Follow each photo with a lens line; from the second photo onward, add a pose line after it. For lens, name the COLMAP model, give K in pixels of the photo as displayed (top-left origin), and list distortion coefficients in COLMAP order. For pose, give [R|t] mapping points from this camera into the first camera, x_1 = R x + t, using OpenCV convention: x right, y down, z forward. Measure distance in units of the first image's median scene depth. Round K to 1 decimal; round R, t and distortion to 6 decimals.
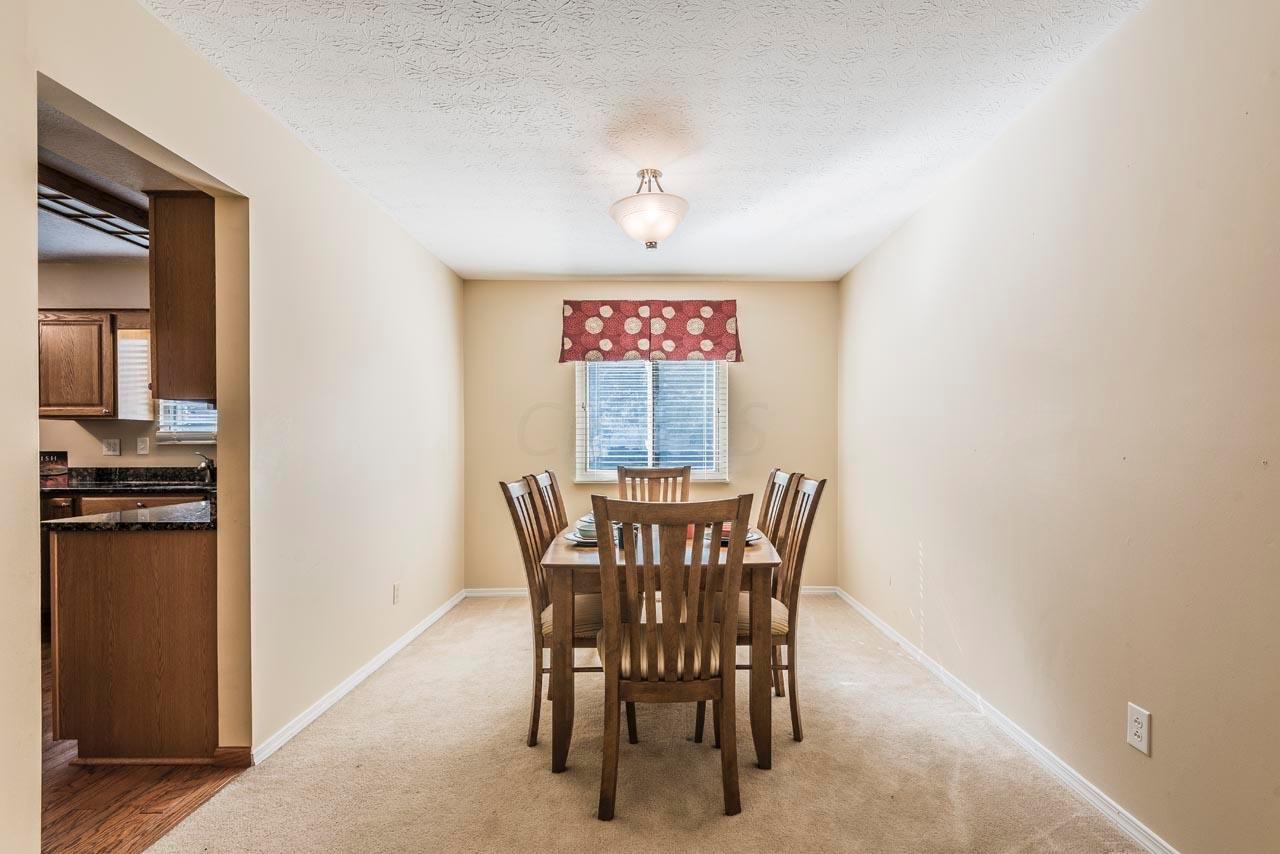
lens RADIAL K [[580.7, 0, 635.9], [0, 580.7, 443.6], [0, 0, 1]] dist [0.000479, 0.000064]
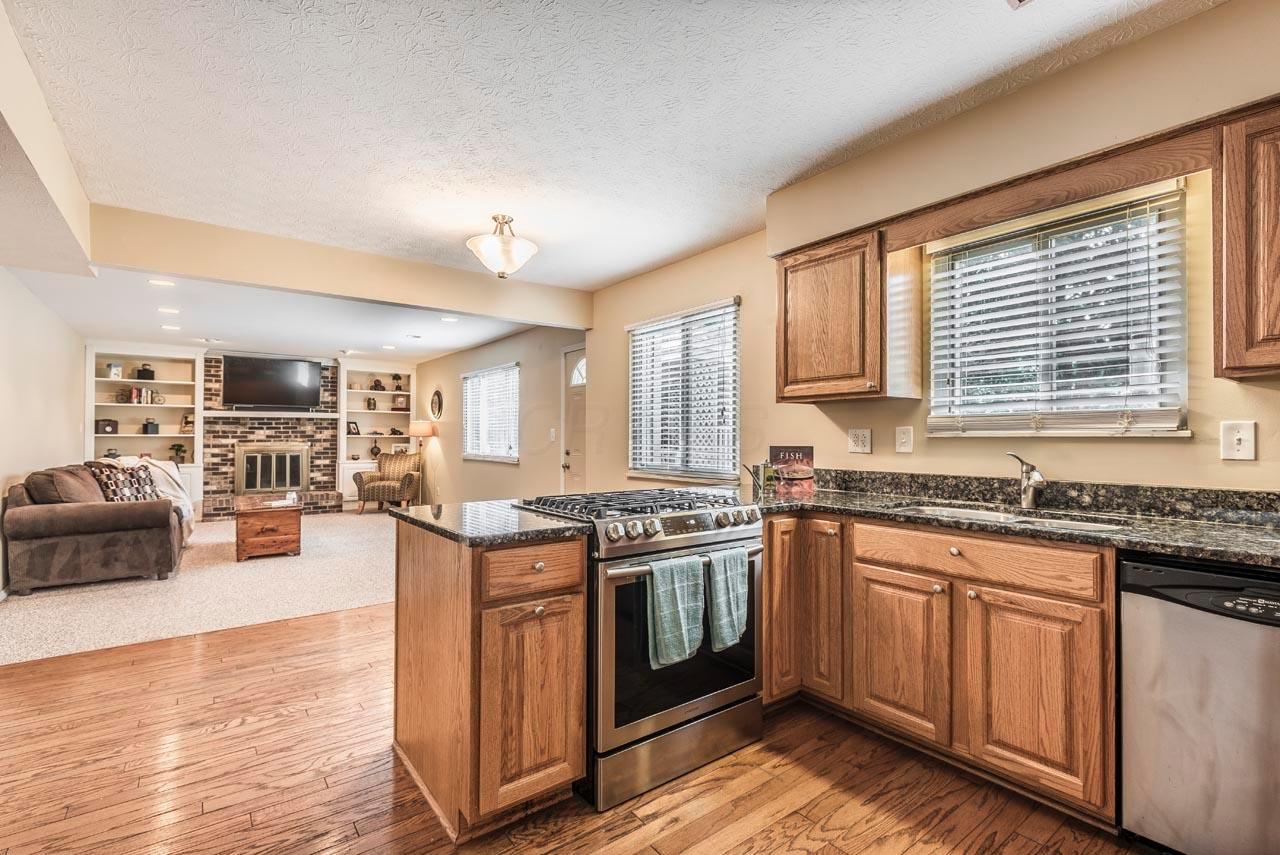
lens RADIAL K [[580.7, 0, 635.9], [0, 580.7, 444.1], [0, 0, 1]] dist [0.000479, 0.000064]
pose [[0.603507, 0.016360, -0.797190, -0.525172], [-0.006602, 0.999858, 0.015521, 0.001254], [0.797331, -0.004104, 0.603529, 0.384370]]
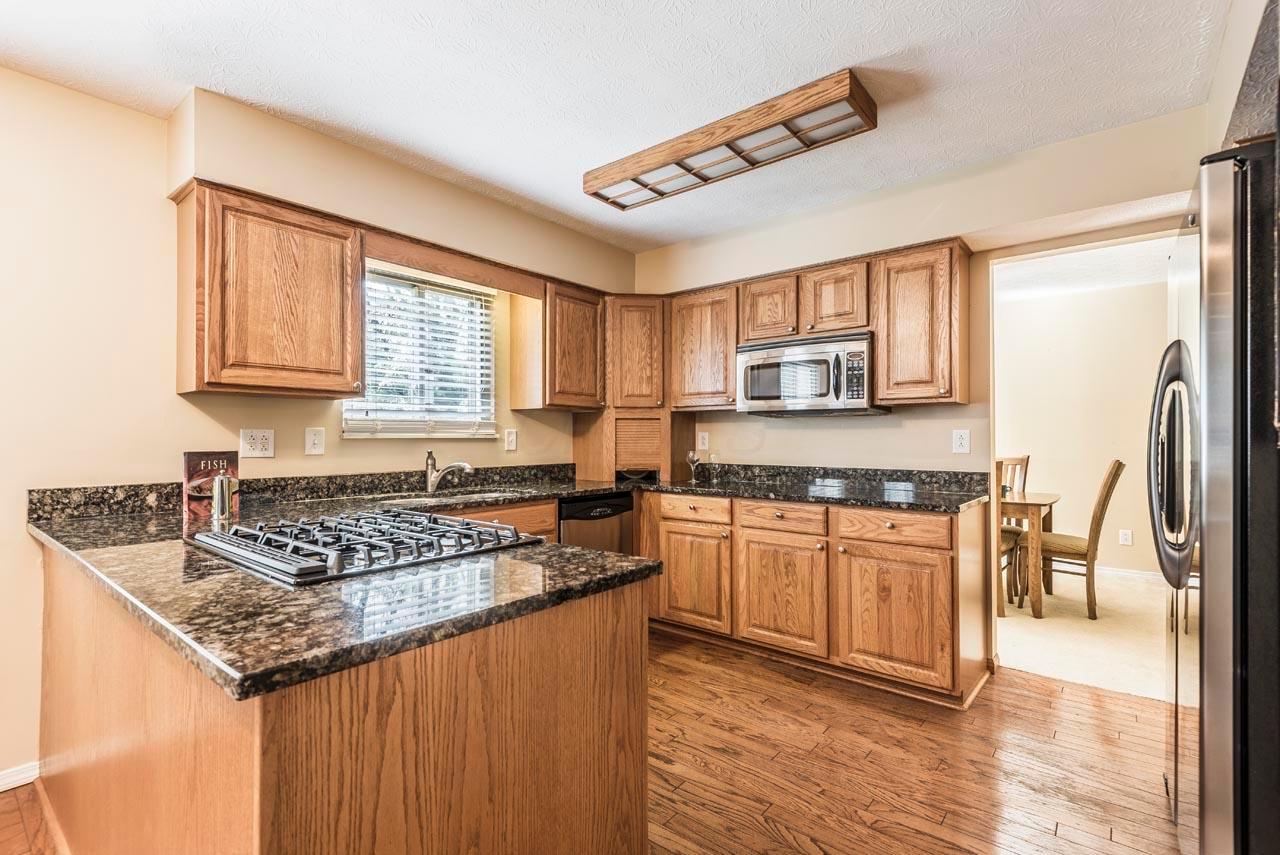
lens RADIAL K [[580.7, 0, 635.9], [0, 580.7, 444.1], [0, 0, 1]] dist [0.000479, 0.000064]
pose [[0.631322, -0.003004, 0.775515, -1.129593], [0.002658, 0.999995, 0.001710, 0.007298], [-0.775516, 0.000982, 0.631327, 0.351809]]
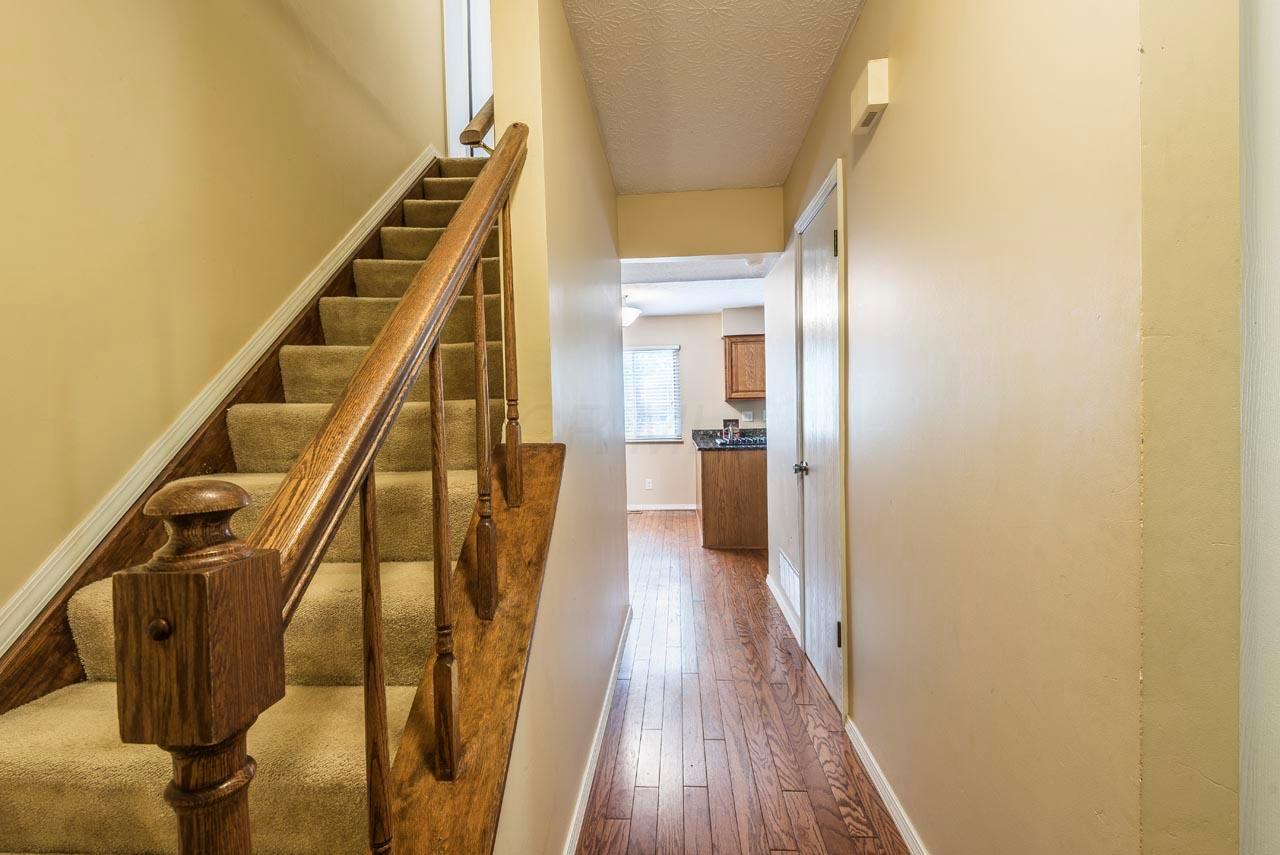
lens RADIAL K [[580.7, 0, 635.9], [0, 580.7, 444.1], [0, 0, 1]] dist [0.000479, 0.000064]
pose [[0.997469, -0.020875, -0.067969, -1.124246], [0.023249, 0.999140, 0.034321, 0.020709], [0.067194, -0.035815, 0.997097, -0.664740]]
